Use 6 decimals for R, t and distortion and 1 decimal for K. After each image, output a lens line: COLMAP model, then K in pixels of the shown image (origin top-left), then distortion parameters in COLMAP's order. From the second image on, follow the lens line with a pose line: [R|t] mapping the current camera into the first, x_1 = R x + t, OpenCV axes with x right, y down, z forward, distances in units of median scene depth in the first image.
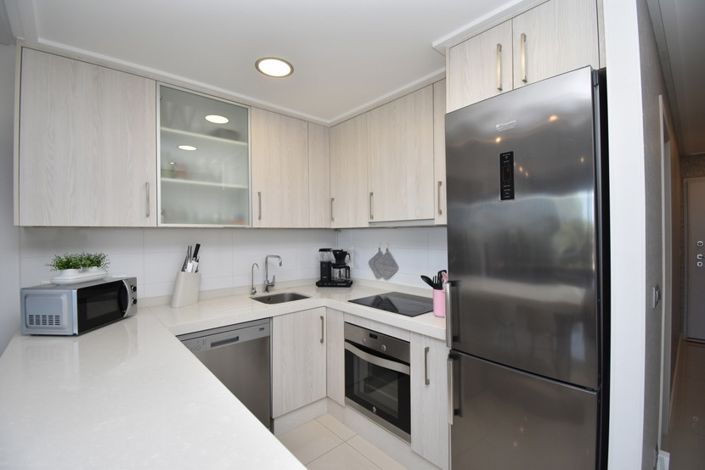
lens RADIAL K [[308.6, 0, 356.9], [0, 308.6, 232.5], [0, 0, 1]] dist [0.001060, -0.013556]
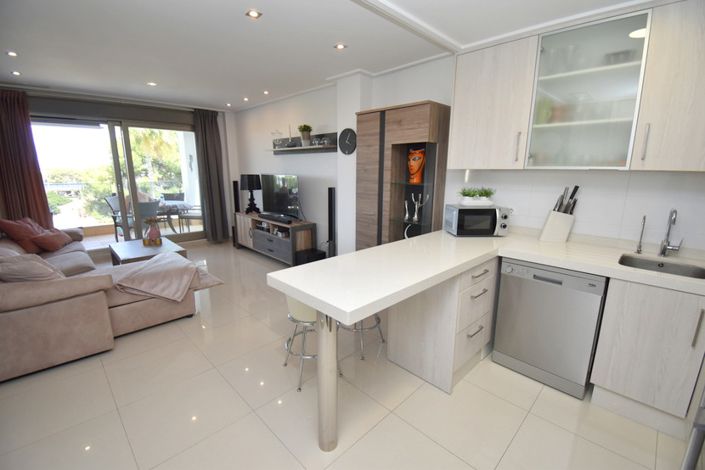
lens RADIAL K [[308.6, 0, 356.7], [0, 308.6, 236.5], [0, 0, 1]] dist [0.001060, -0.013556]
pose [[0.048106, 0.214033, -0.975641, 0.520161], [-0.009140, 0.976825, 0.213842, -0.011681], [0.998800, -0.001370, 0.048947, 0.274390]]
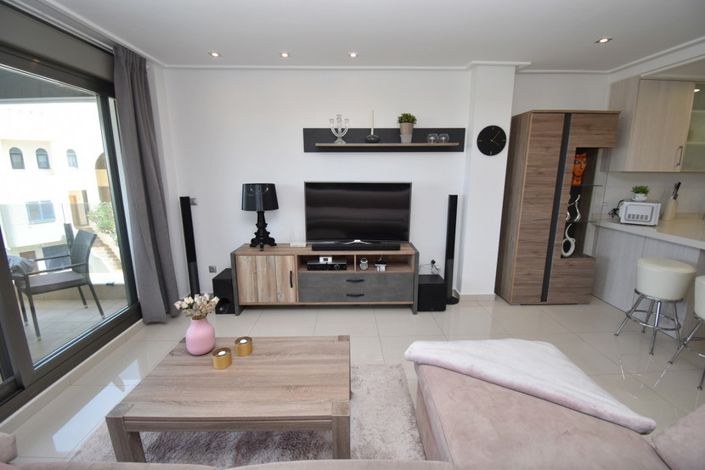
lens RADIAL K [[308.6, 0, 351.5], [0, 308.6, 232.2], [0, 0, 1]] dist [0.001060, -0.013556]
pose [[0.748006, 0.130539, -0.650728, -0.783508], [0.003830, 0.979601, 0.200916, -0.029183], [0.663681, -0.152779, 0.732247, -1.338781]]
